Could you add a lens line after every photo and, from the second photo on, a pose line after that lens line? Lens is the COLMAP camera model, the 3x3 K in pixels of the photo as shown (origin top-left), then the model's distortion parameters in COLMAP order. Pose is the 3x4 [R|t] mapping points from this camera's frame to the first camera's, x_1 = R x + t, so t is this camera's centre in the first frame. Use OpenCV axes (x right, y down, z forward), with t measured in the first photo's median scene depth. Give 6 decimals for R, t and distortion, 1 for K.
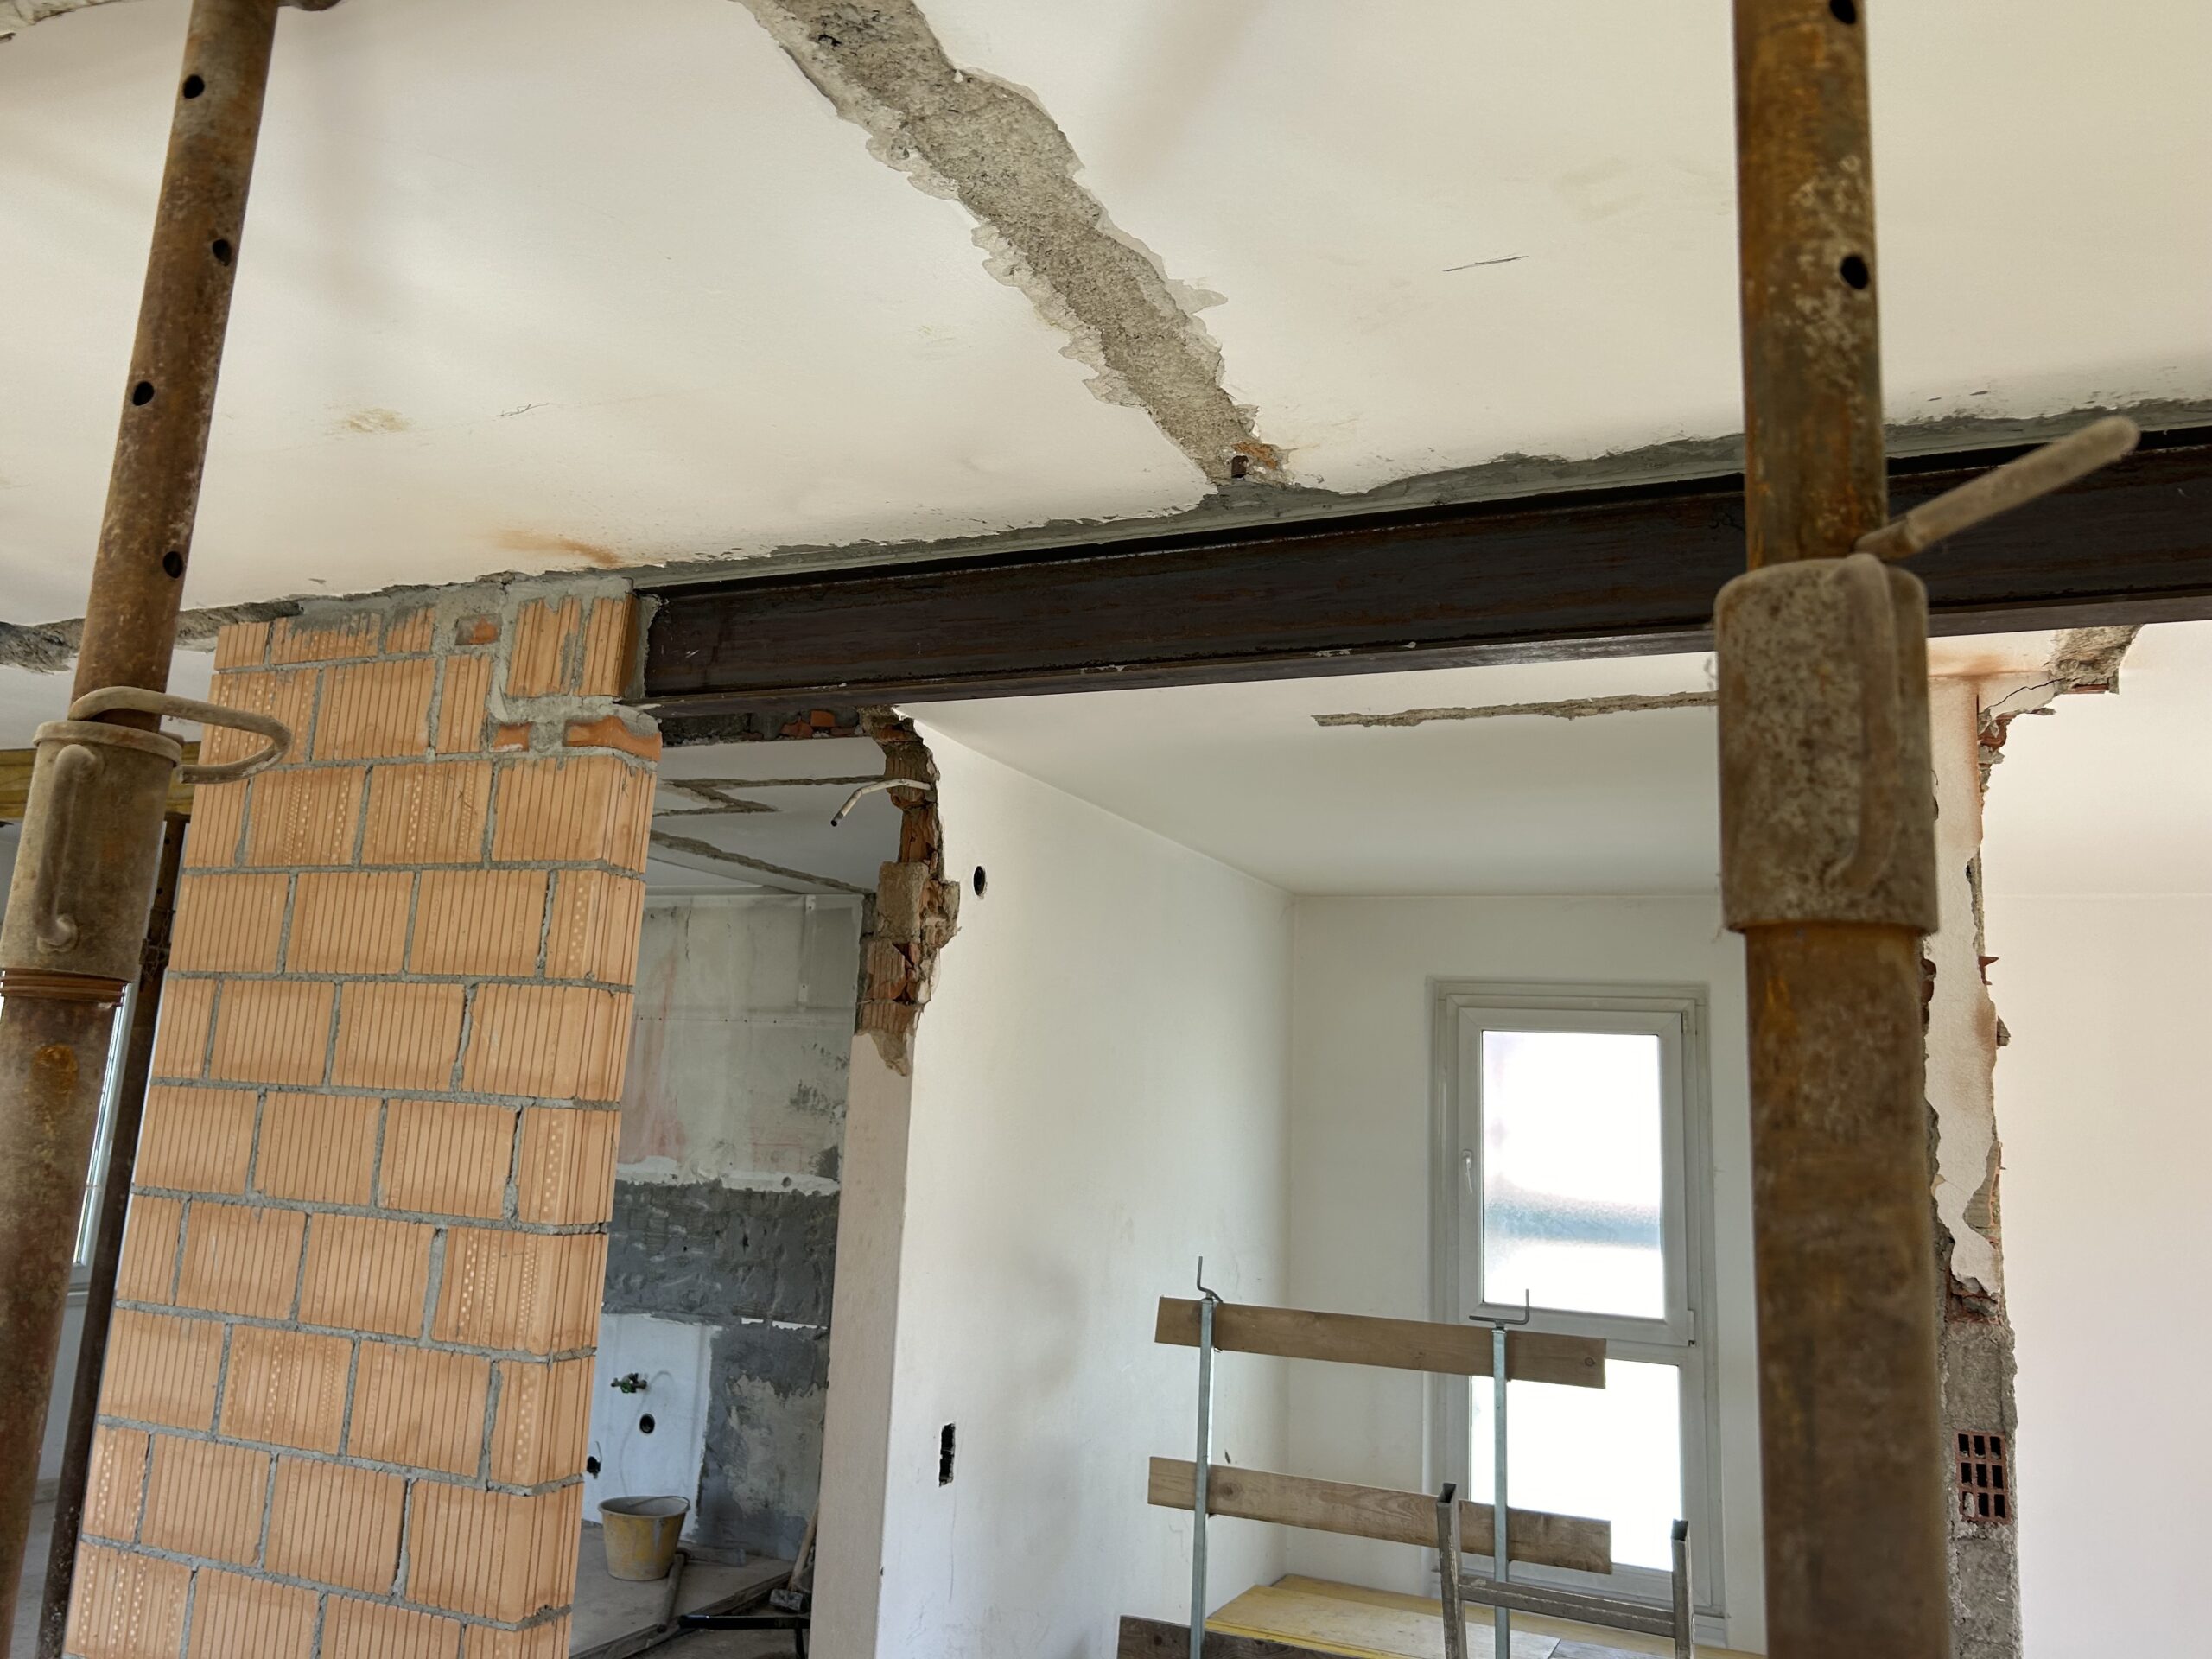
lens RADIAL K [[1694.1, 0, 1106.0], [0, 1694.1, 829.5], [0, 0, 1]] dist [0.008859, 0.000305]
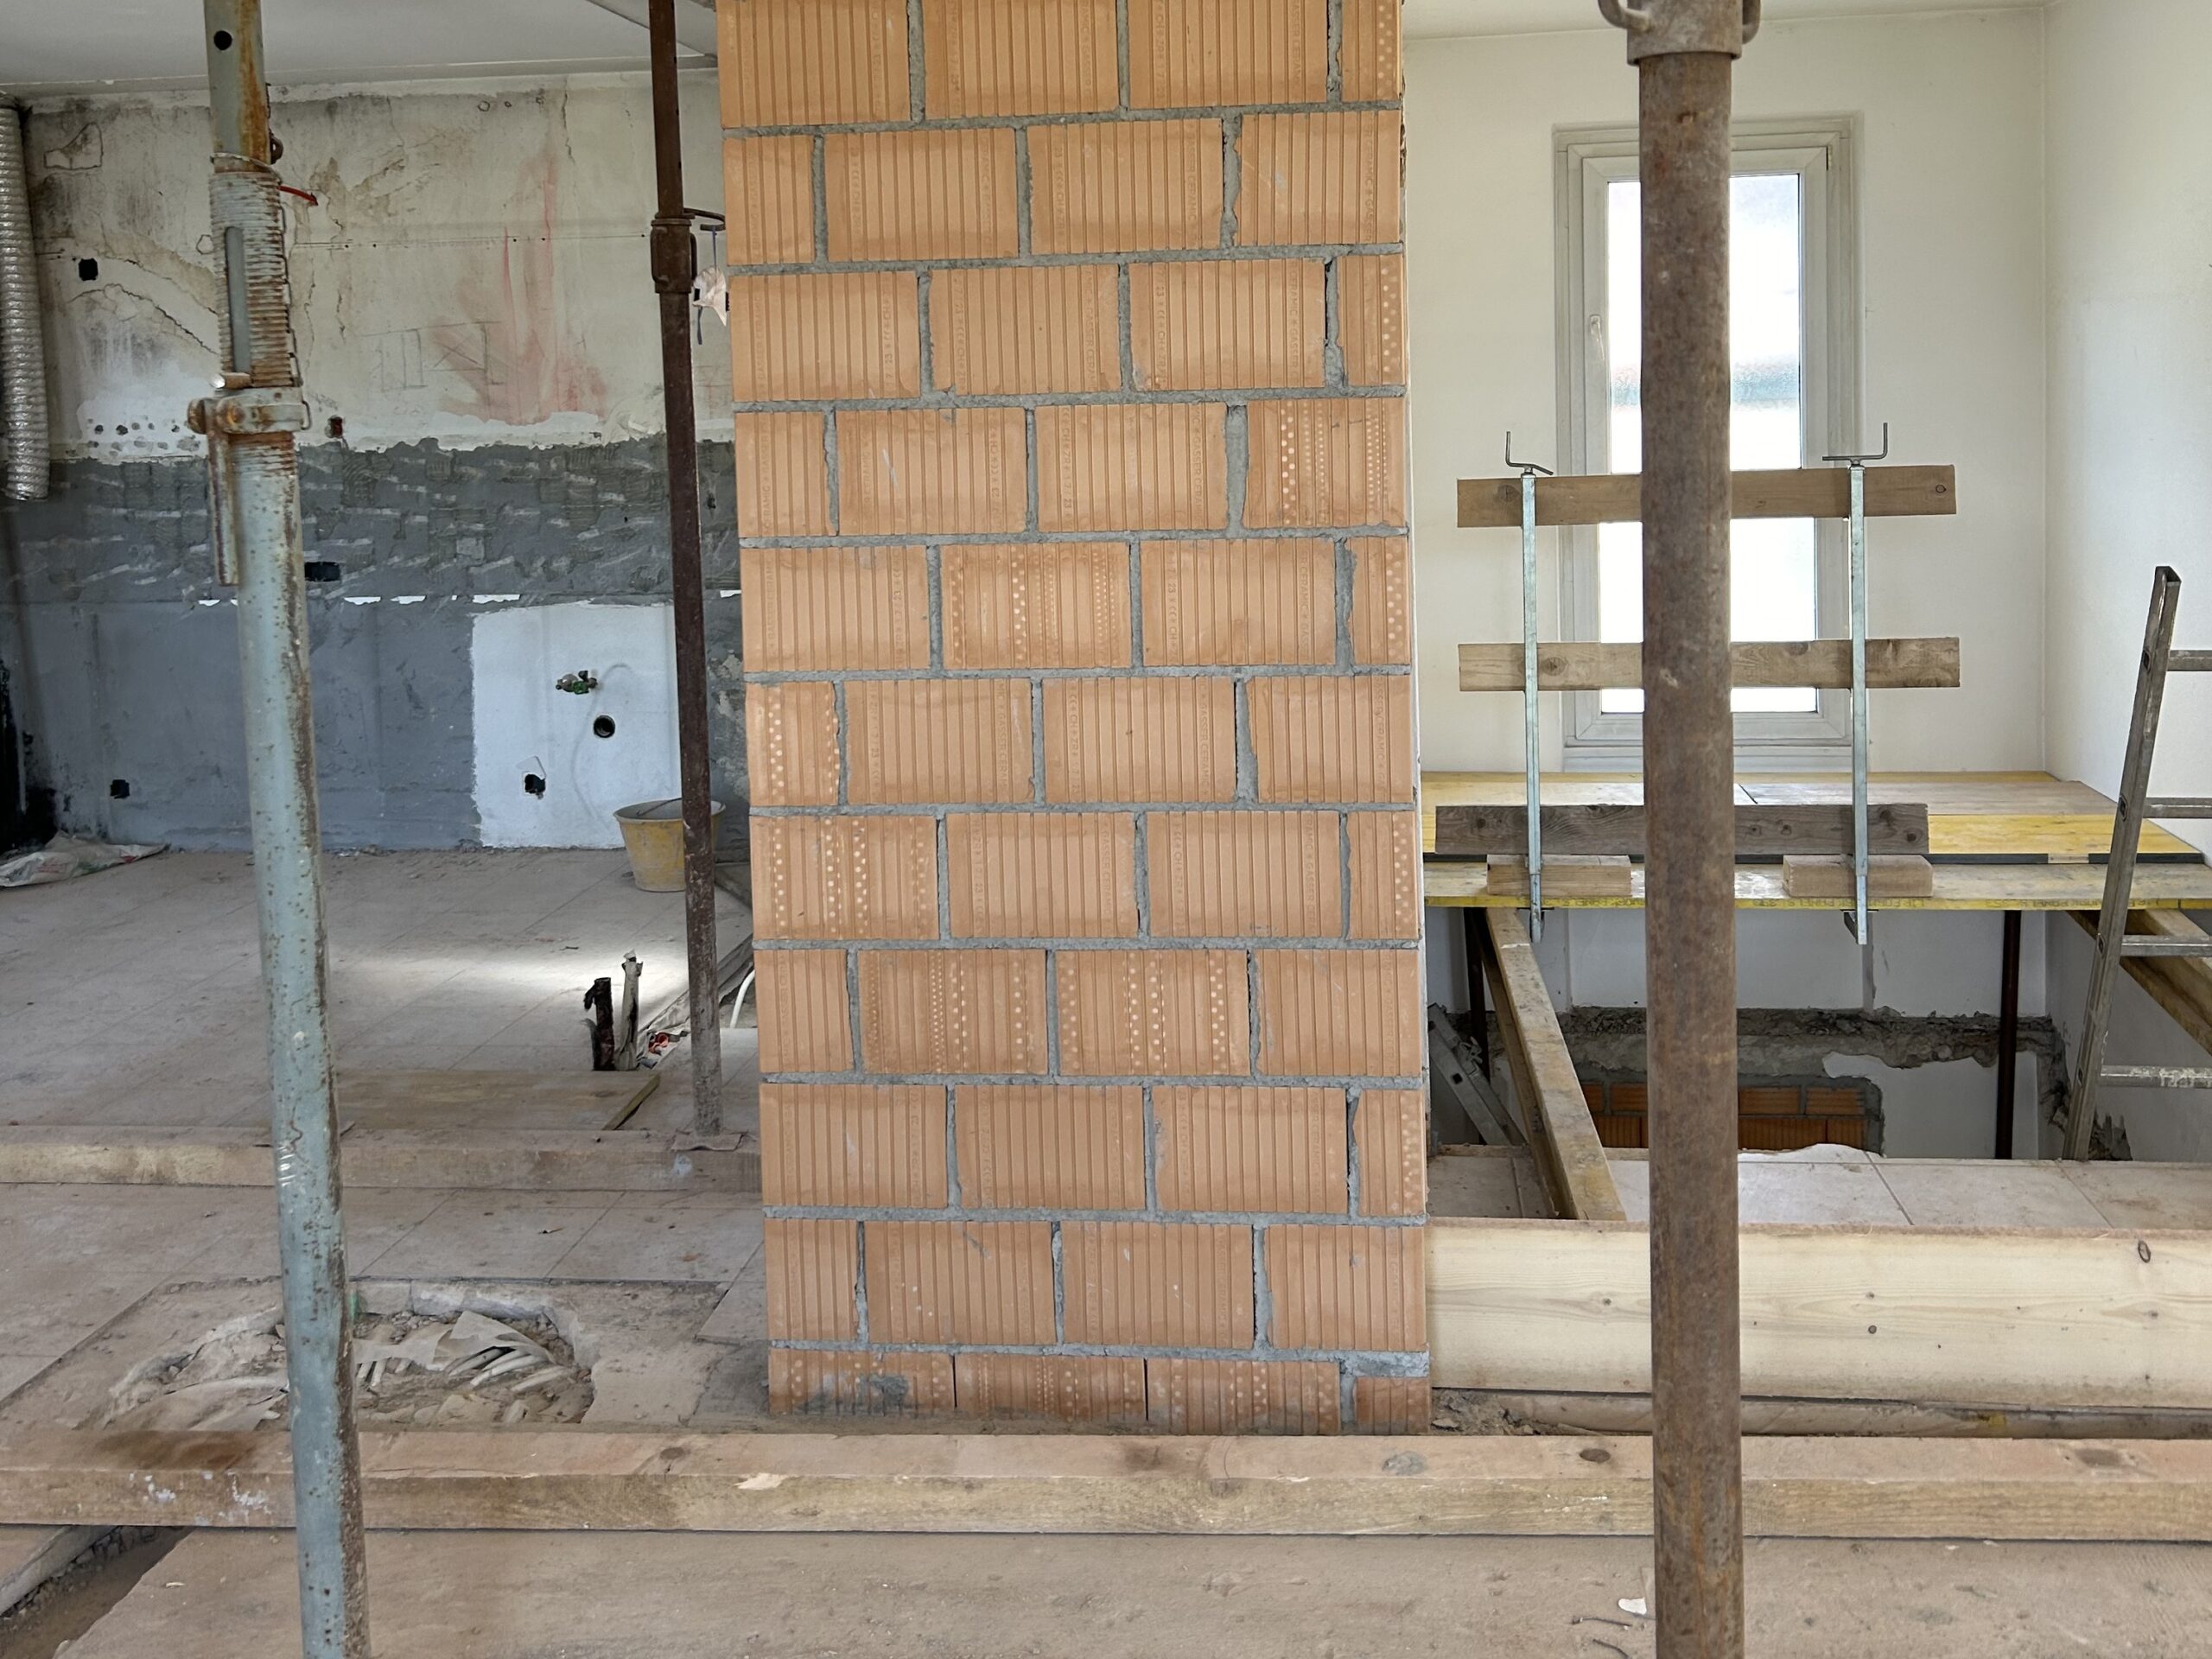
lens RADIAL K [[2027.3, 0, 1104.6], [0, 2027.3, 548.3], [0, 0, 1]] dist [0.121734, -0.002115]
pose [[0.951513, -0.102643, 0.289979, -0.729963], [0.026590, 0.966602, 0.254898, 0.038413], [-0.306458, -0.234828, 0.922464, 0.047659]]
